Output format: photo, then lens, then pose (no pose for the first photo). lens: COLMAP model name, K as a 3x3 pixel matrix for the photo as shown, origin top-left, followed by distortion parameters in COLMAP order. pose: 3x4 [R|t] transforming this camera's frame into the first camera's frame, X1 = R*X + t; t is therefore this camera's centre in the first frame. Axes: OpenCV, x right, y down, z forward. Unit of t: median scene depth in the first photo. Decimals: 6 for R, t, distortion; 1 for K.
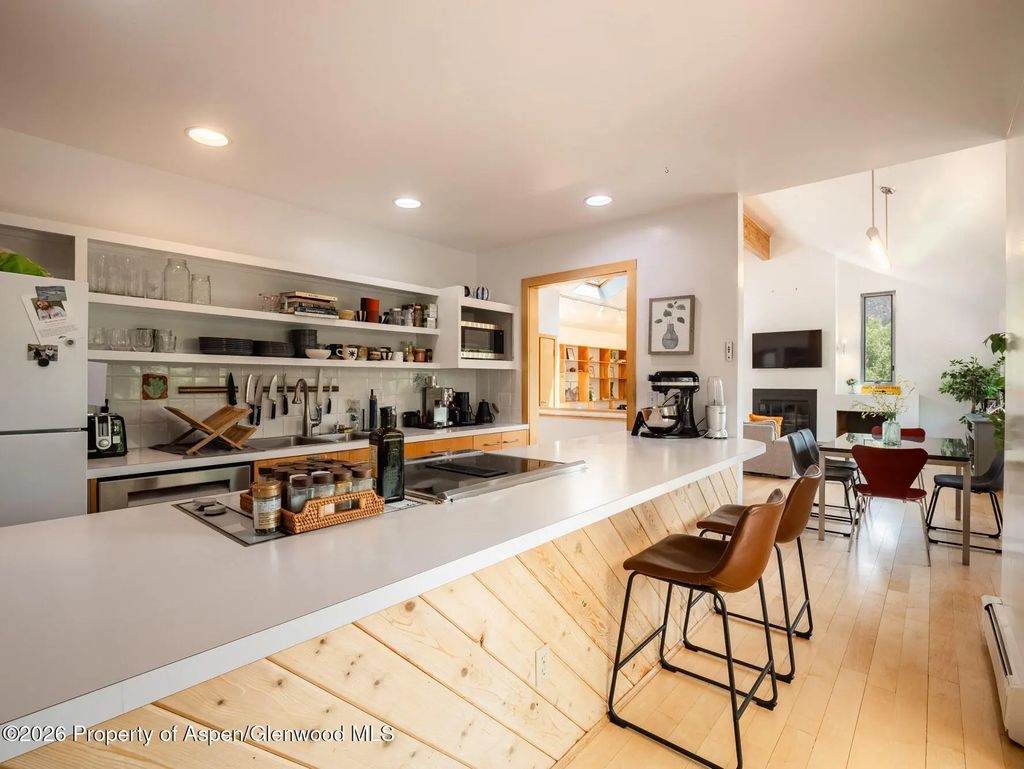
lens RADIAL K [[496.4, 0, 519.5], [0, 496.4, 388.3], [0, 0, 1]] dist [-0.013159, -0.001923]
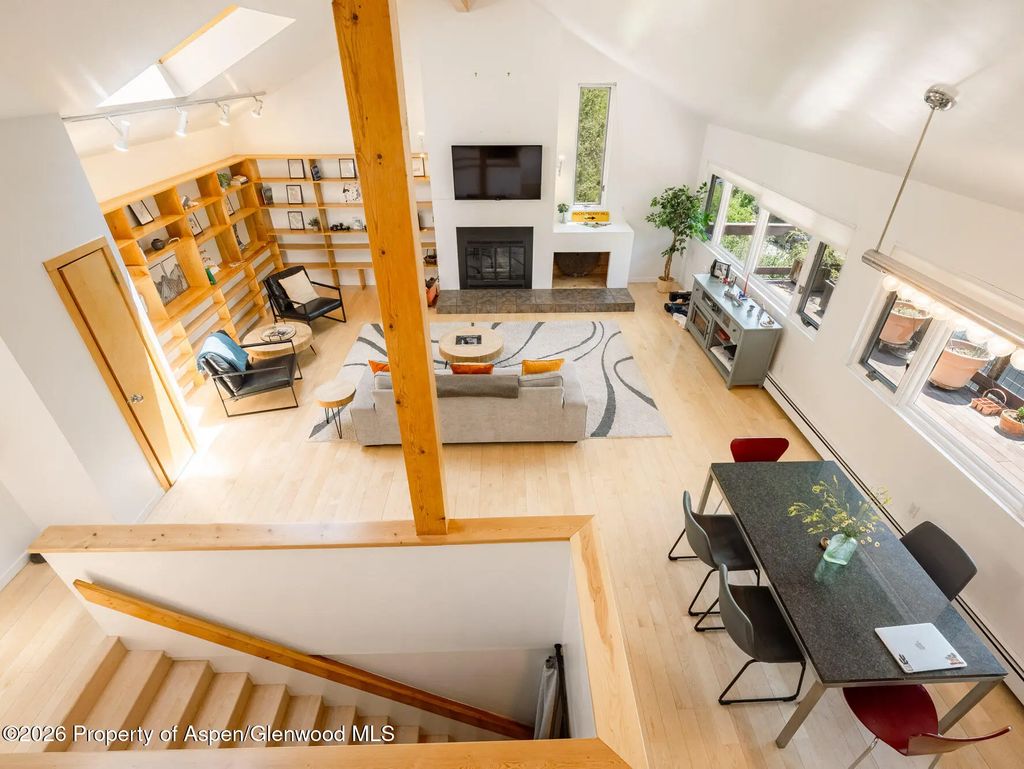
lens RADIAL K [[496.4, 0, 508.1], [0, 496.4, 384.9], [0, 0, 1]] dist [-0.013159, -0.001923]
pose [[0.755009, -0.356771, 0.550159, 0.050657], [0.006175, 0.842854, 0.538106, -0.196512], [-0.655685, -0.402878, 0.638566, 0.401035]]
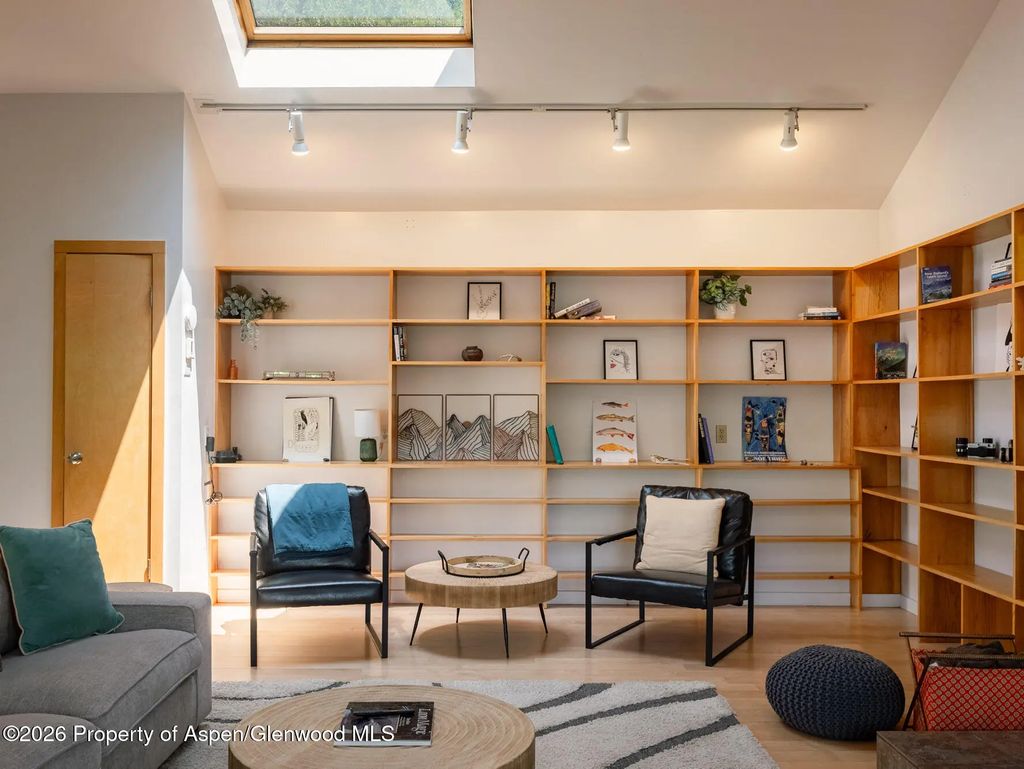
lens RADIAL K [[933.3, 0, 499.6], [0, 933.3, 402.3], [0, 0, 1]] dist [-0.007069, 0.000000]
pose [[0.638756, -0.000414, -0.769409, 0.569038], [-0.012793, 0.999856, -0.011159, -0.003200], [0.769303, 0.016971, 0.638658, 0.699501]]
